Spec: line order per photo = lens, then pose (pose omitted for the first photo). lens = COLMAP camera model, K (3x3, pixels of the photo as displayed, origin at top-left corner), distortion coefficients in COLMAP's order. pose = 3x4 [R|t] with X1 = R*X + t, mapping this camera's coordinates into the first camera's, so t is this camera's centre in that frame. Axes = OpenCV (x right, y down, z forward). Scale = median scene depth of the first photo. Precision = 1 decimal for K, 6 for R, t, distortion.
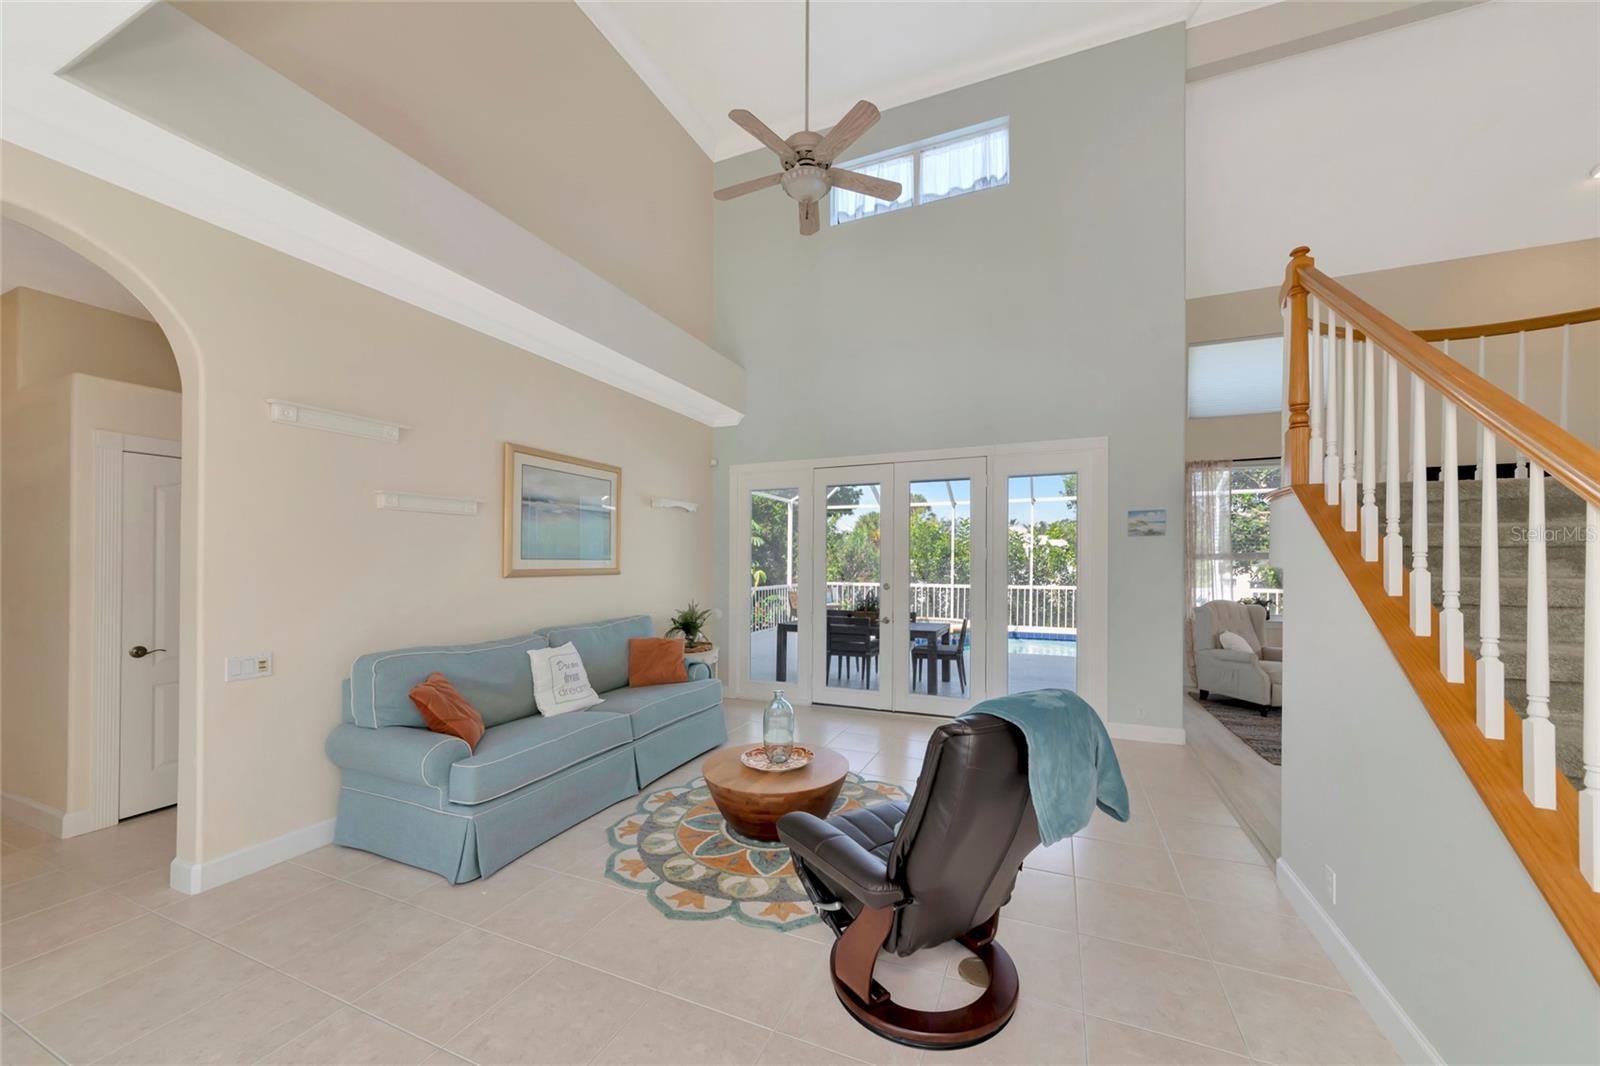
lens RADIAL K [[555.9, 0, 858.5], [0, 555.9, 565.1], [0, 0, 1]] dist [0.010740, -0.000030]
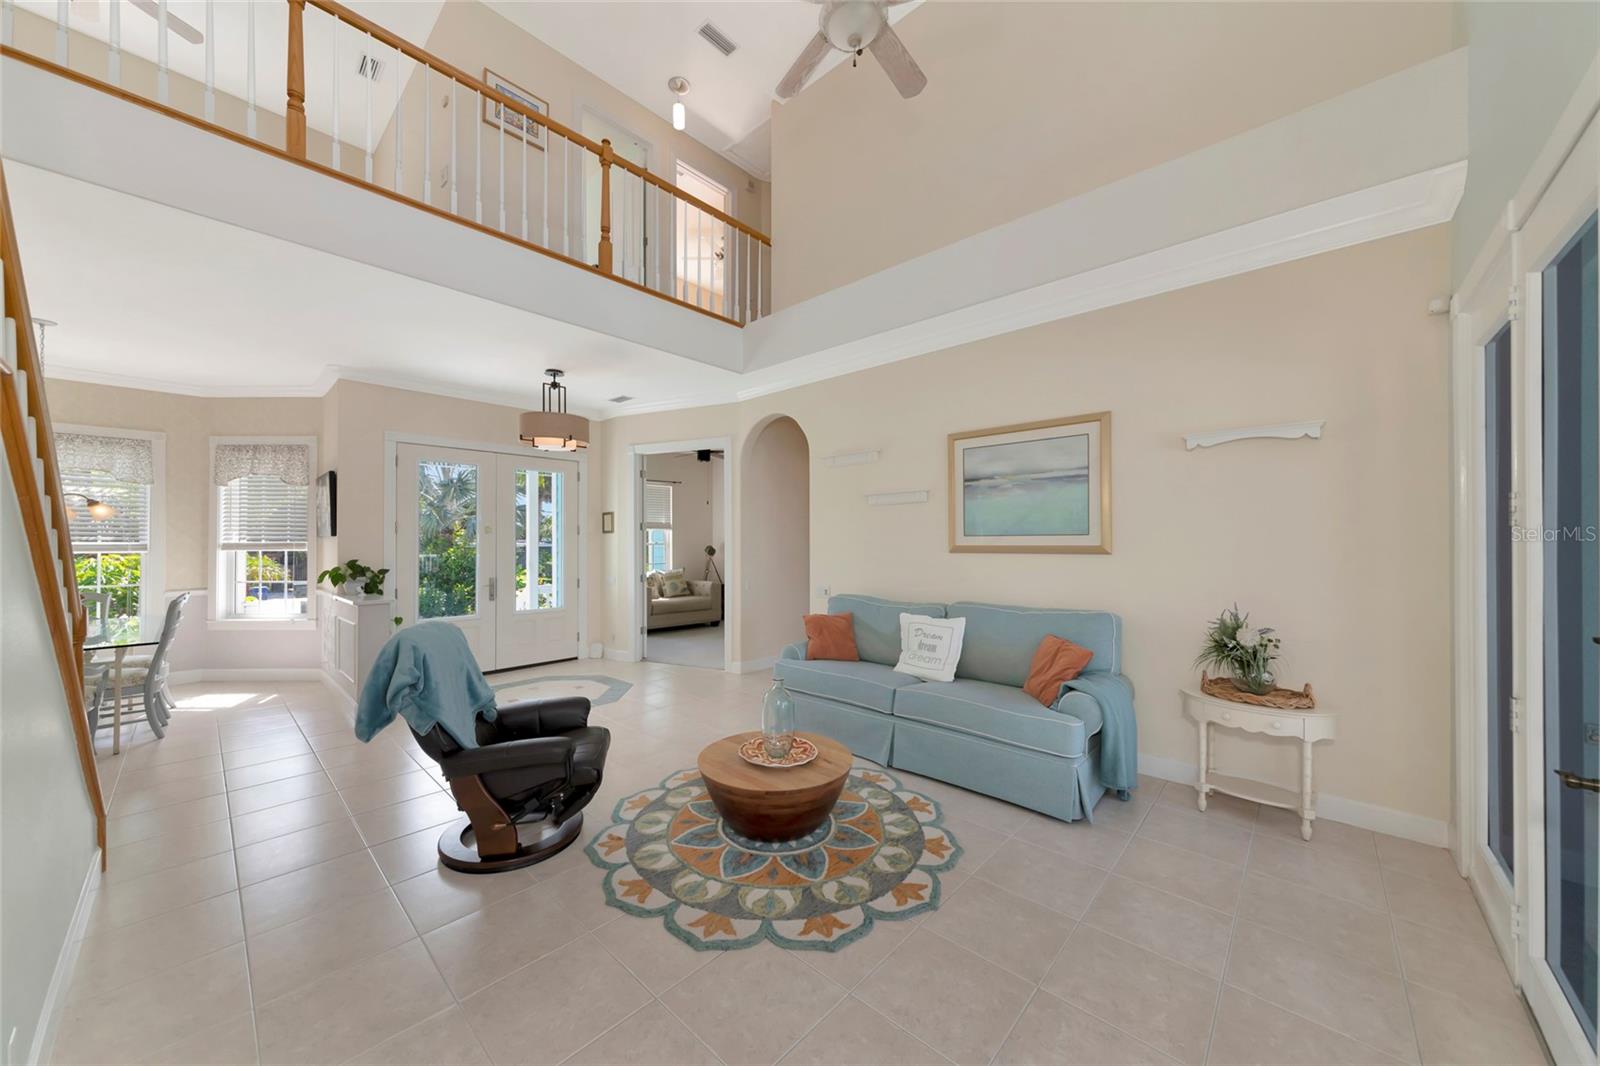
lens RADIAL K [[575.8, 0, 755.5], [0, 575.8, 540.5], [0, 0, 1]] dist [-0.000917, -0.000045]
pose [[-0.446819, -0.002846, -0.894620, 0.491090], [-0.003443, 0.999993, -0.001462, 0.000839], [0.894618, 0.002427, -0.446826, 0.951168]]
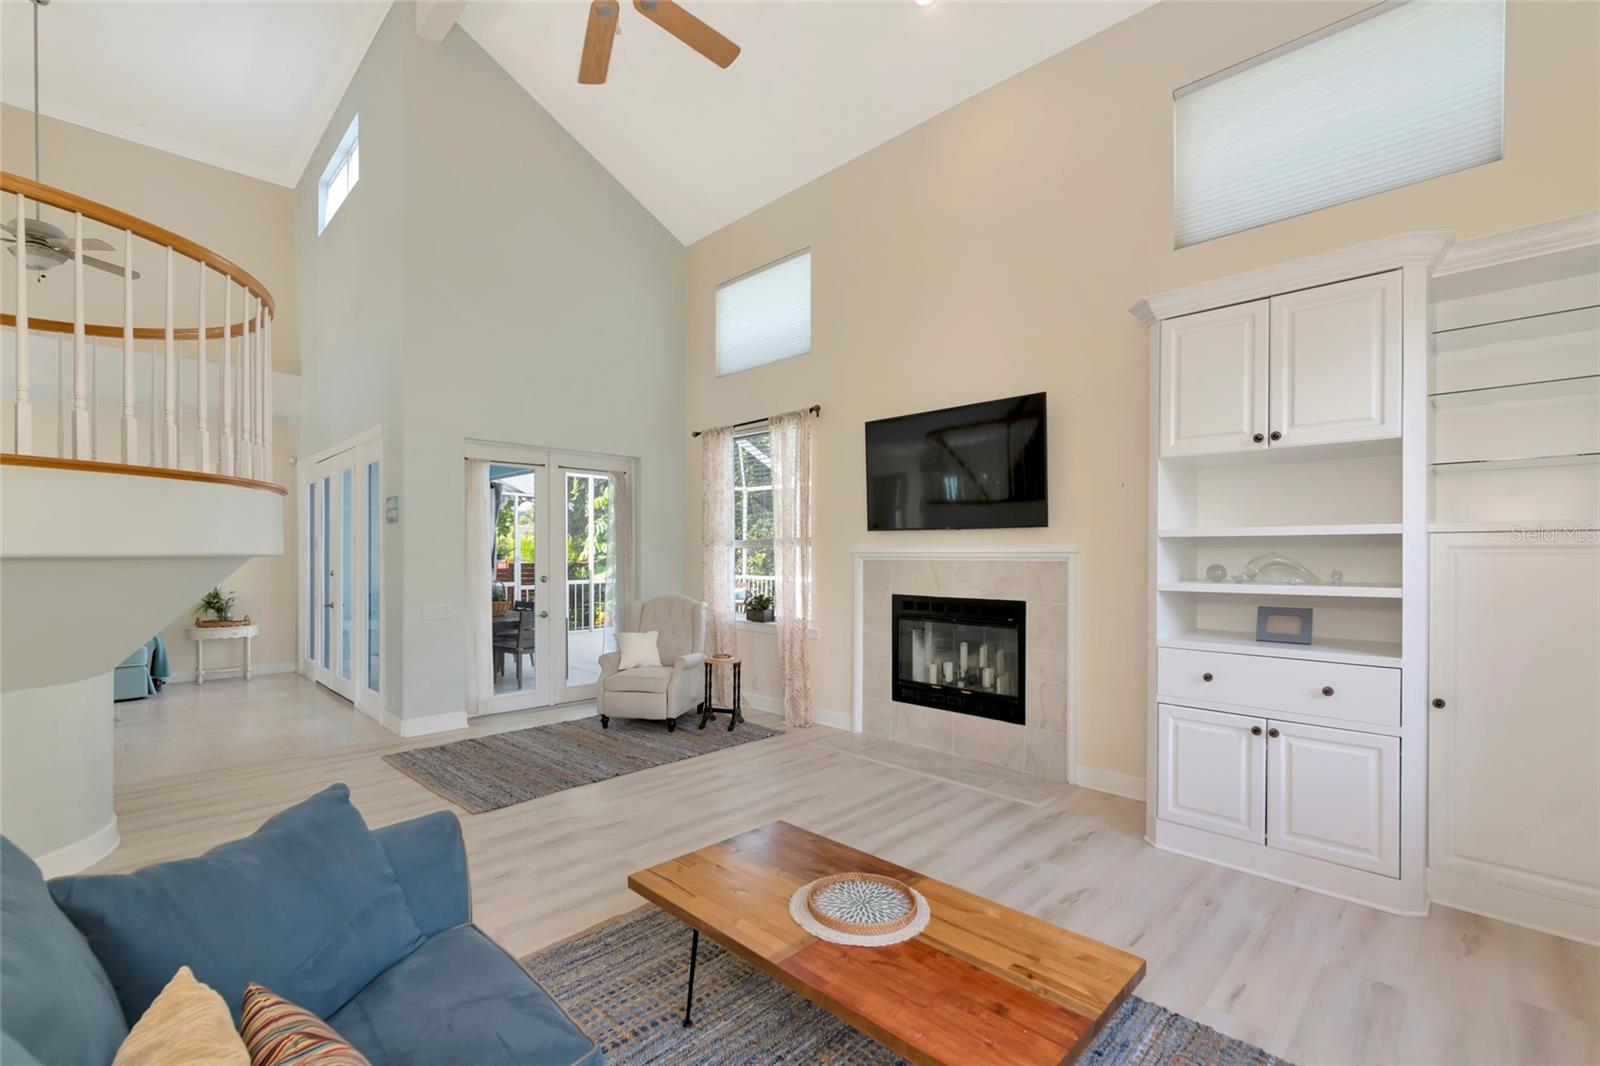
lens RADIAL K [[709.9, 0, 827.4], [0, 709.9, 551.6], [0, 0, 1]] dist [0.001874, -0.000221]
pose [[0.908947, 0.001706, -0.416908, 1.712796], [-0.004905, 0.999966, -0.006602, 0.000573], [0.416882, 0.008046, 0.908925, 0.204237]]
